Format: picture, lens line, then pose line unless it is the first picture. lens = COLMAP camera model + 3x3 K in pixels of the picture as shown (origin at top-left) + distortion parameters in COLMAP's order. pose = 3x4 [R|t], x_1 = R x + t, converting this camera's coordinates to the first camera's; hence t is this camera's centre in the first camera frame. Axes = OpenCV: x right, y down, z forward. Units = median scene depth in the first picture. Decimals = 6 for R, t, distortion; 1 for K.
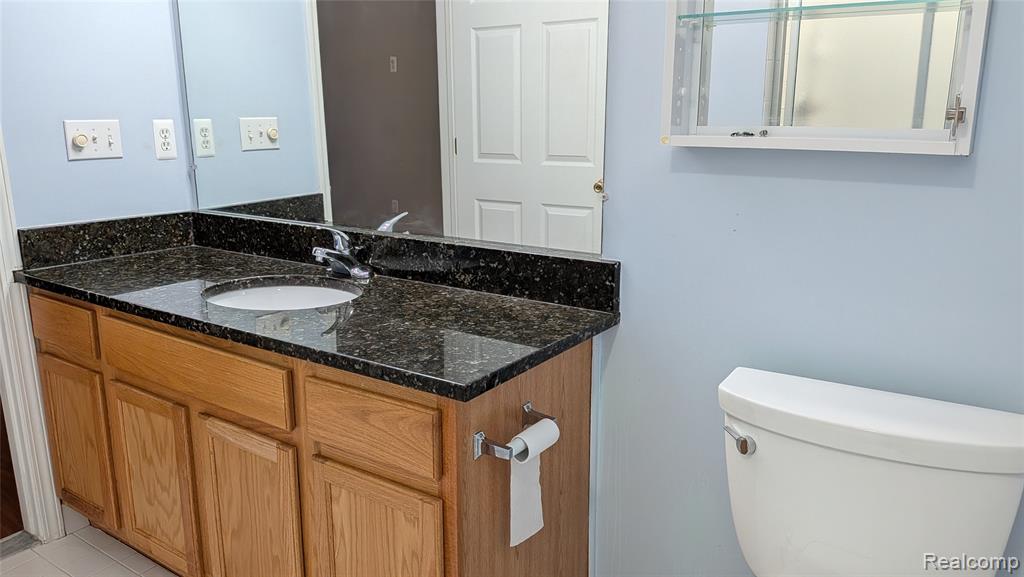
lens RADIAL K [[733.0, 0, 497.5], [0, 733.0, 301.8], [0, 0, 1]] dist [0.078125, -0.126268]
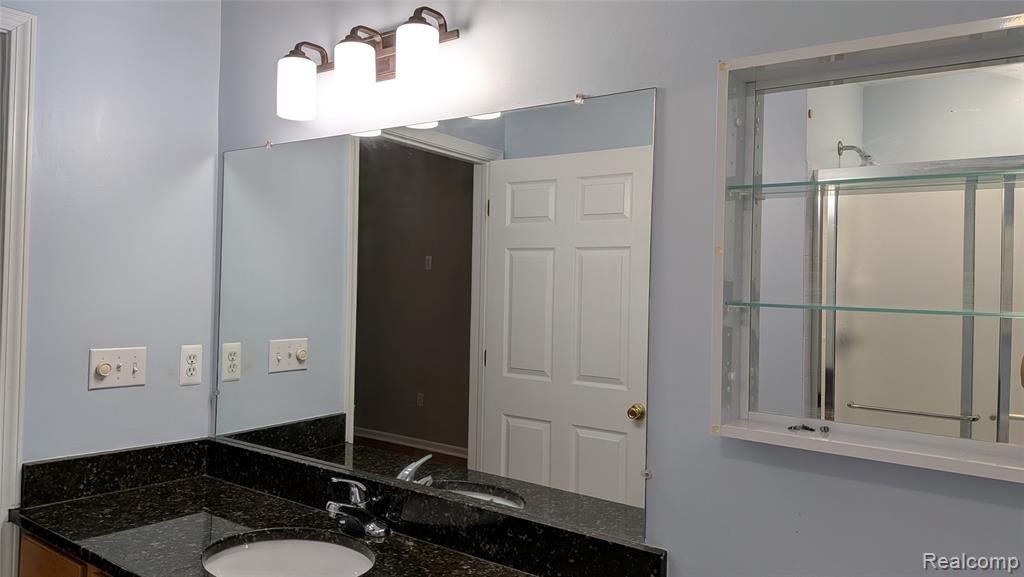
lens RADIAL K [[733.0, 0, 498.3], [0, 733.0, 297.7], [0, 0, 1]] dist [0.078125, -0.126268]
pose [[0.998820, 0.030877, -0.037487, -0.008114], [-0.038951, 0.970340, -0.238587, -0.095901], [0.029008, 0.239766, 0.970397, 0.041254]]
